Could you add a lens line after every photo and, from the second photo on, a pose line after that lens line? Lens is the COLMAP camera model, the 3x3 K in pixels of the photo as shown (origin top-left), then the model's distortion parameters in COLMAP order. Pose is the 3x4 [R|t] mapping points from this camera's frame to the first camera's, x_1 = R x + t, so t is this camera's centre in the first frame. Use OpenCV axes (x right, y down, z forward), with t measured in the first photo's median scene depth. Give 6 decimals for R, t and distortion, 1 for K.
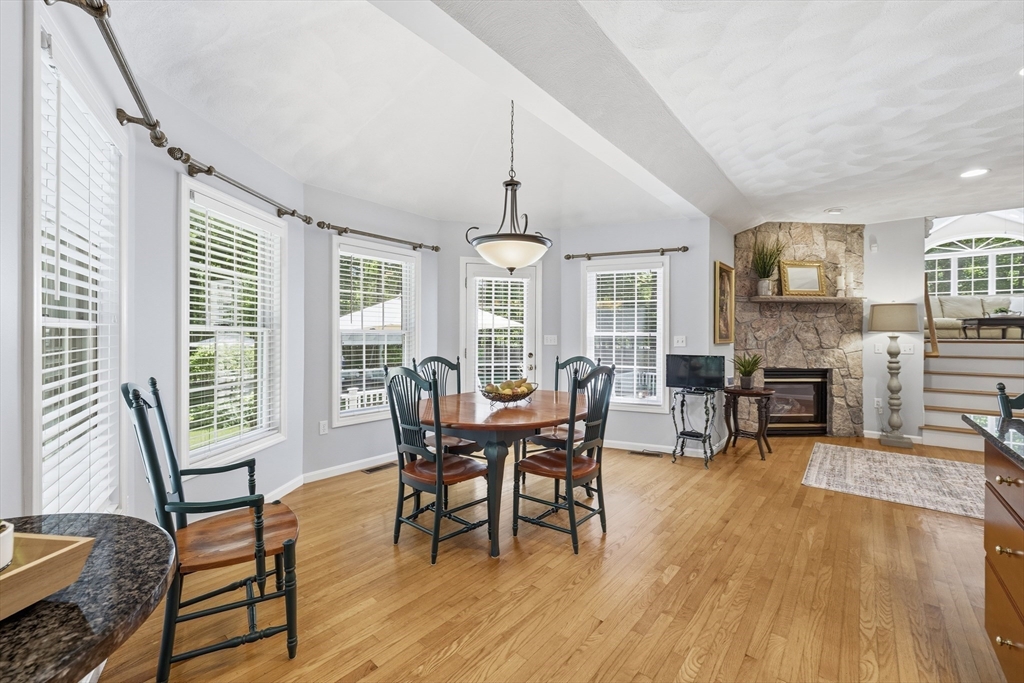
lens RADIAL K [[413.5, 0, 511.0], [0, 413.5, 337.1], [0, 0, 1]] dist [-0.000018, 0.000066]
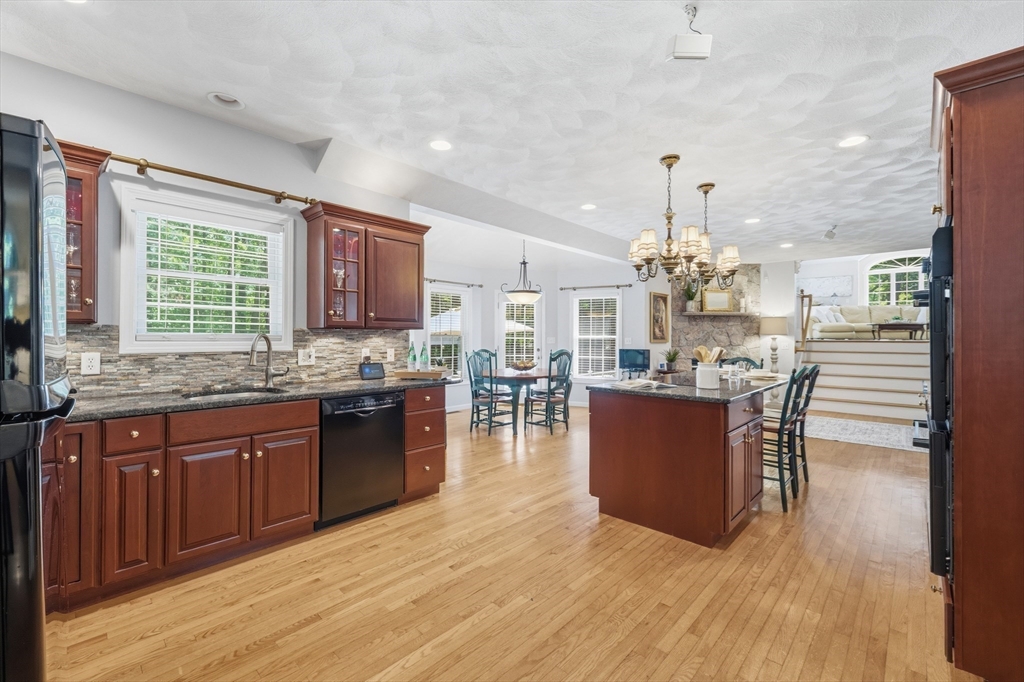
lens RADIAL K [[421.3, 0, 510.3], [0, 421.3, 338.2], [0, 0, 1]] dist [-0.002952, -0.000230]
pose [[0.998417, -0.002321, -0.056204, 0.028941], [0.002176, 0.999994, -0.002646, 0.001715], [0.056210, 0.002519, 0.998416, -0.597594]]
